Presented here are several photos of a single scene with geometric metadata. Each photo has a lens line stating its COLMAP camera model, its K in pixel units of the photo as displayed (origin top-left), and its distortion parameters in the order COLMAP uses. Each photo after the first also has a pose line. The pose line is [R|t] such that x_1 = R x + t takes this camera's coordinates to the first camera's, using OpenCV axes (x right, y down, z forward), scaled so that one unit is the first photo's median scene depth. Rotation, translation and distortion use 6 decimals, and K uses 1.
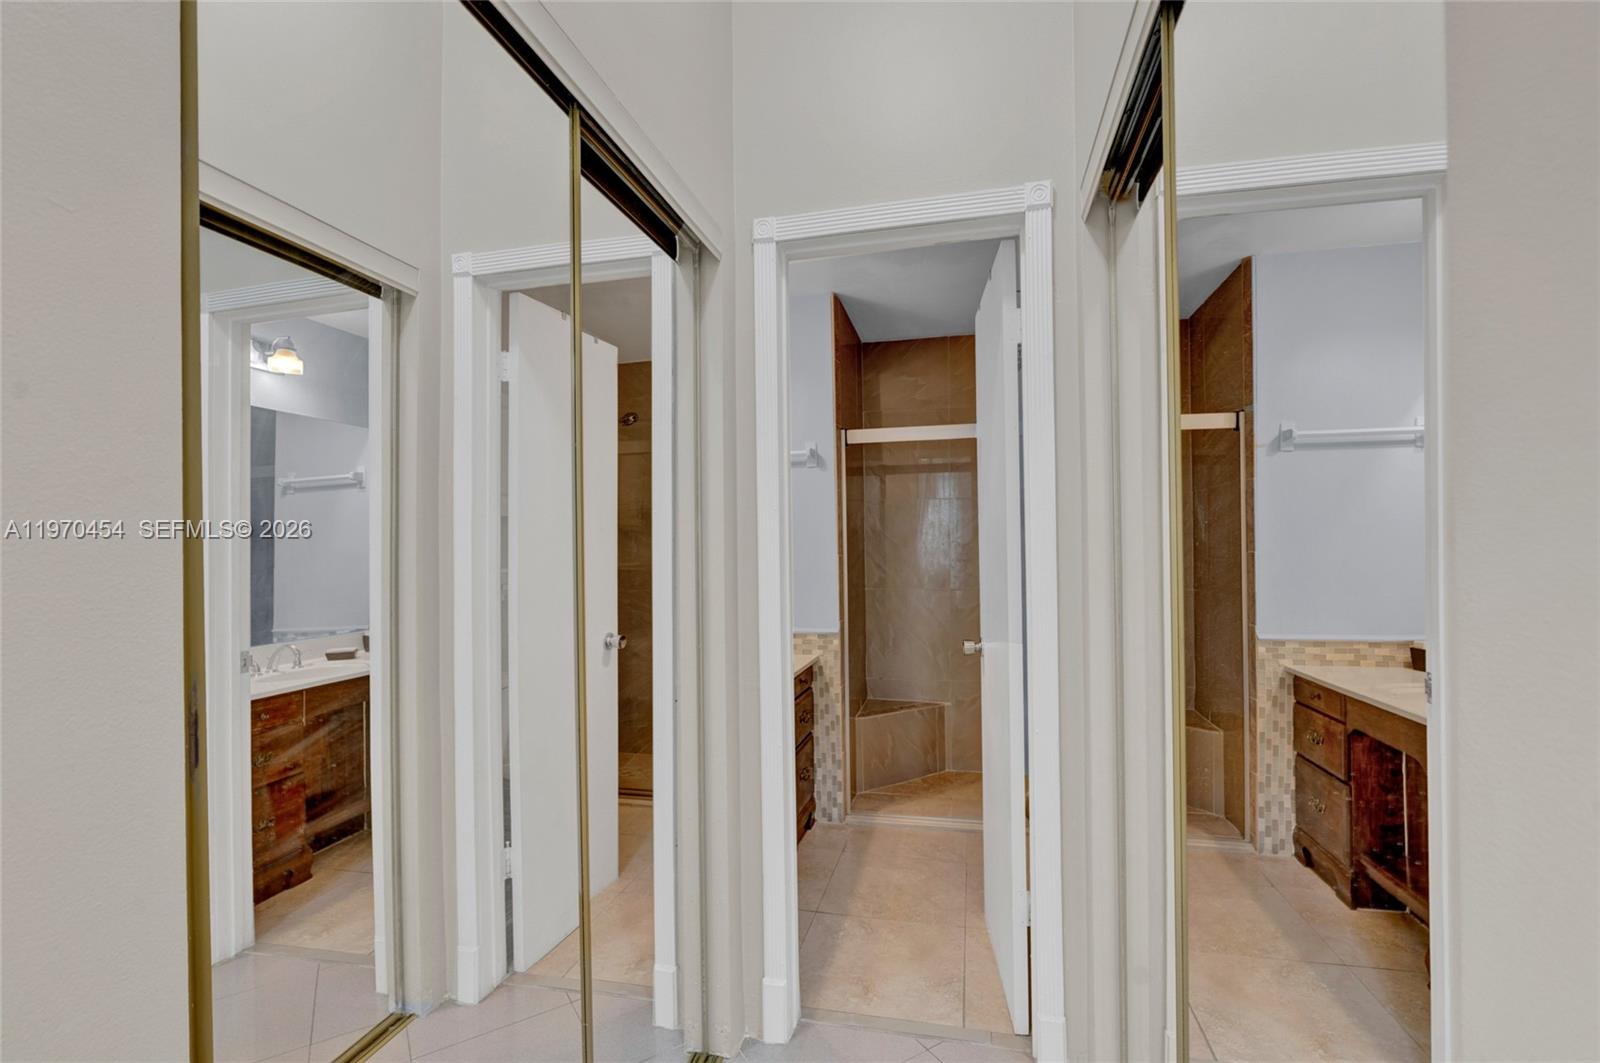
lens RADIAL K [[728.2, 0, 805.6], [0, 728.2, 544.3], [0, 0, 1]] dist [-0.005624, 0.006043]
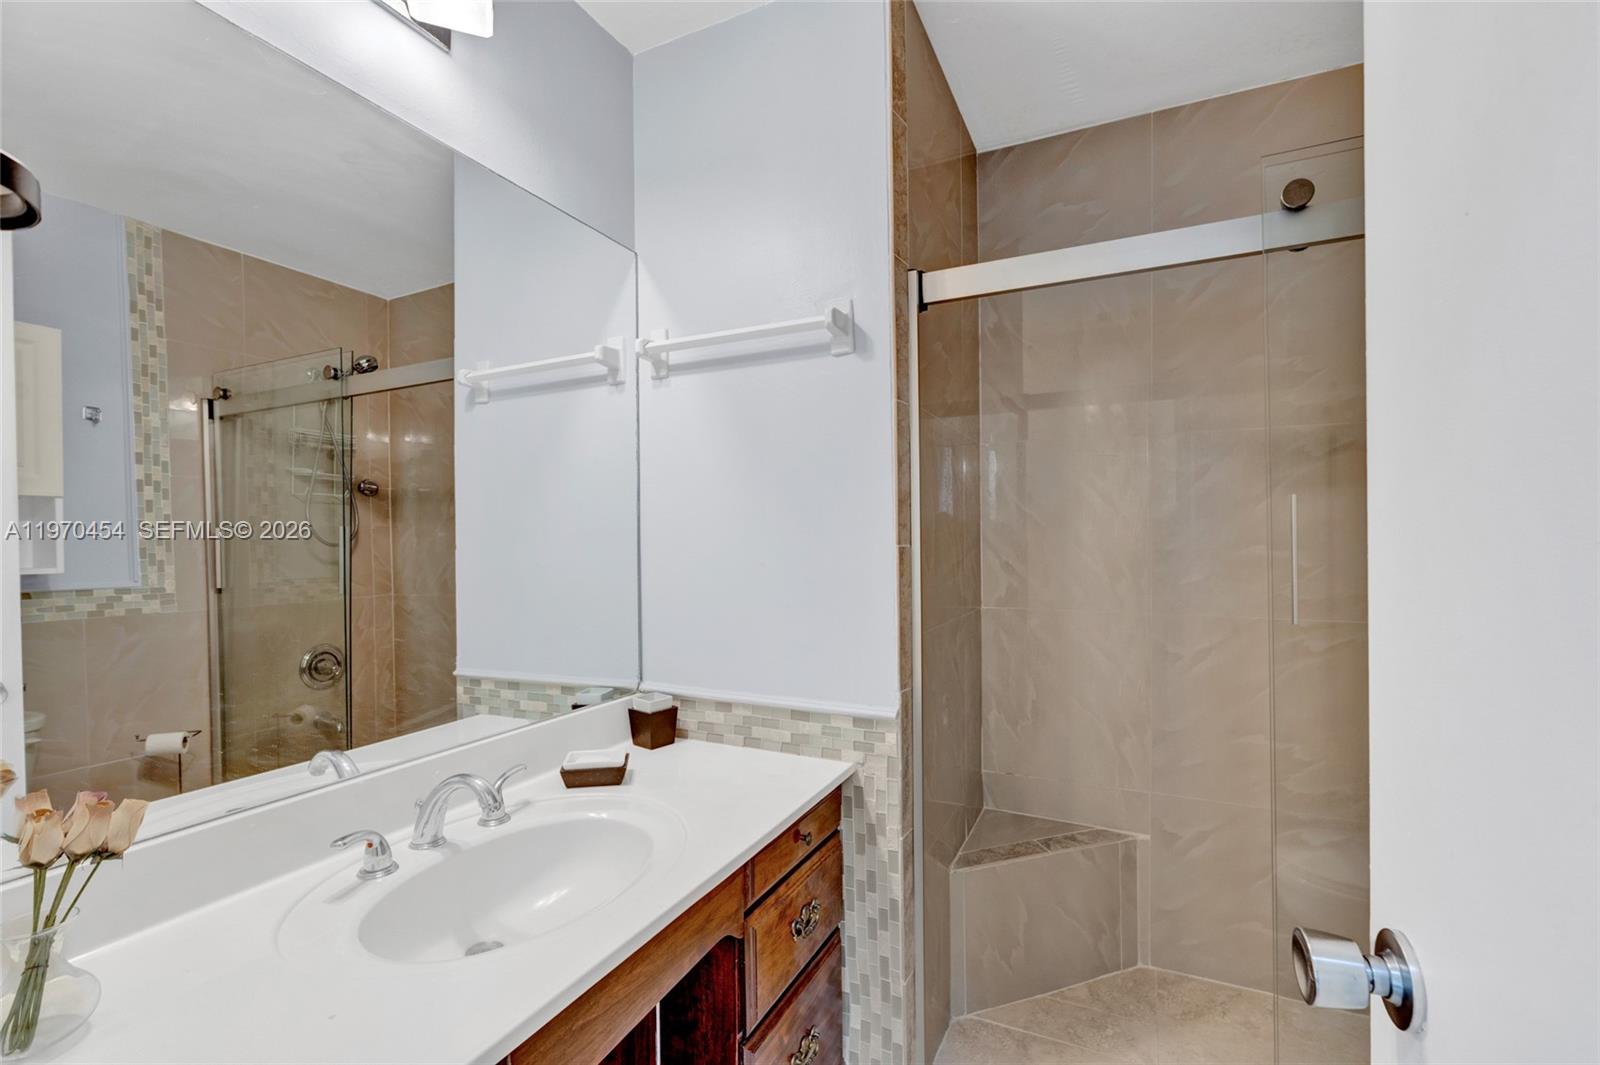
lens RADIAL K [[728.2, 0, 805.6], [0, 728.2, 545.3], [0, 0, 1]] dist [-0.005624, 0.006043]
pose [[0.977525, 0.006166, -0.210730, 0.083823], [-0.002137, 0.999811, 0.019339, 0.005791], [0.210809, -0.018454, 0.977353, 0.546139]]
